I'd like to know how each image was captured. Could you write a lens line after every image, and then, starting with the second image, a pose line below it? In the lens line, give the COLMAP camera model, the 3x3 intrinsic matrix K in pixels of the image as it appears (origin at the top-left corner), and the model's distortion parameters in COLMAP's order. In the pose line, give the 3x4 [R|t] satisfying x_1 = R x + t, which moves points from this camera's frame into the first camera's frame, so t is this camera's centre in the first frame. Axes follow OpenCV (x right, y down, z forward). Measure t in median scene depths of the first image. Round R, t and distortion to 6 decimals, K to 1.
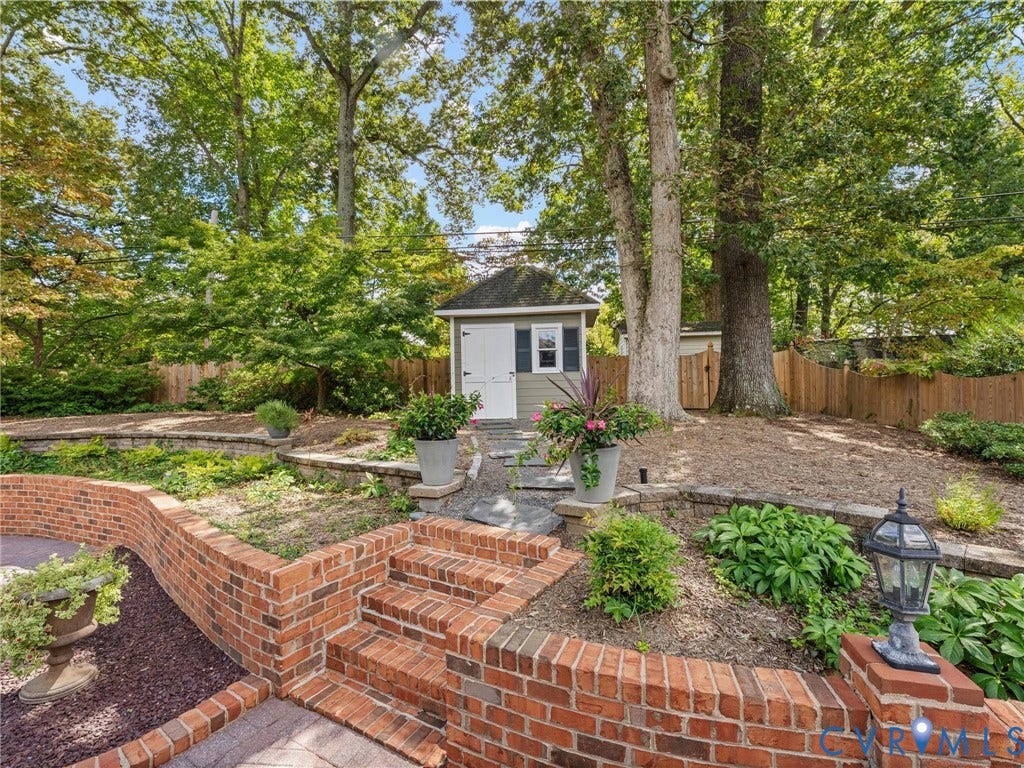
lens RADIAL K [[453.4, 0, 525.0], [0, 453.4, 384.6], [0, 0, 1]] dist [-0.001815, -0.000085]
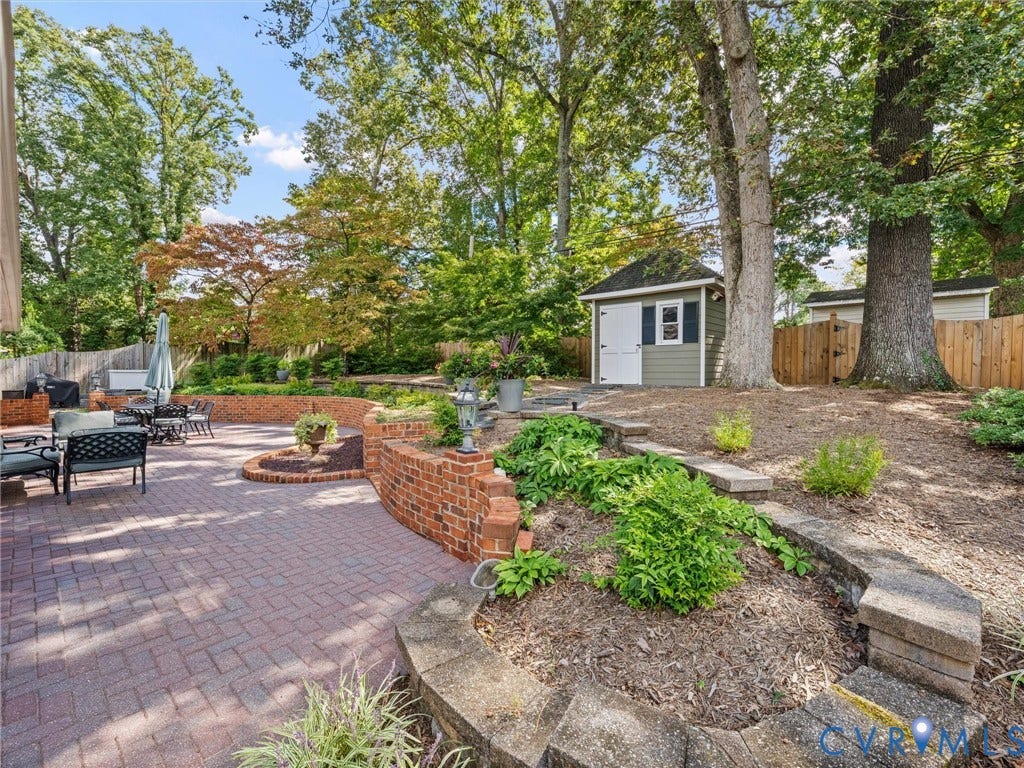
lens RADIAL K [[453.4, 0, 525.0], [0, 453.4, 384.6], [0, 0, 1]] dist [-0.001815, -0.000085]
pose [[0.819080, 0.035083, -0.572605, 0.623352], [-0.012396, 0.998978, 0.043476, 0.043930], [0.573545, -0.028513, 0.818678, -0.182810]]
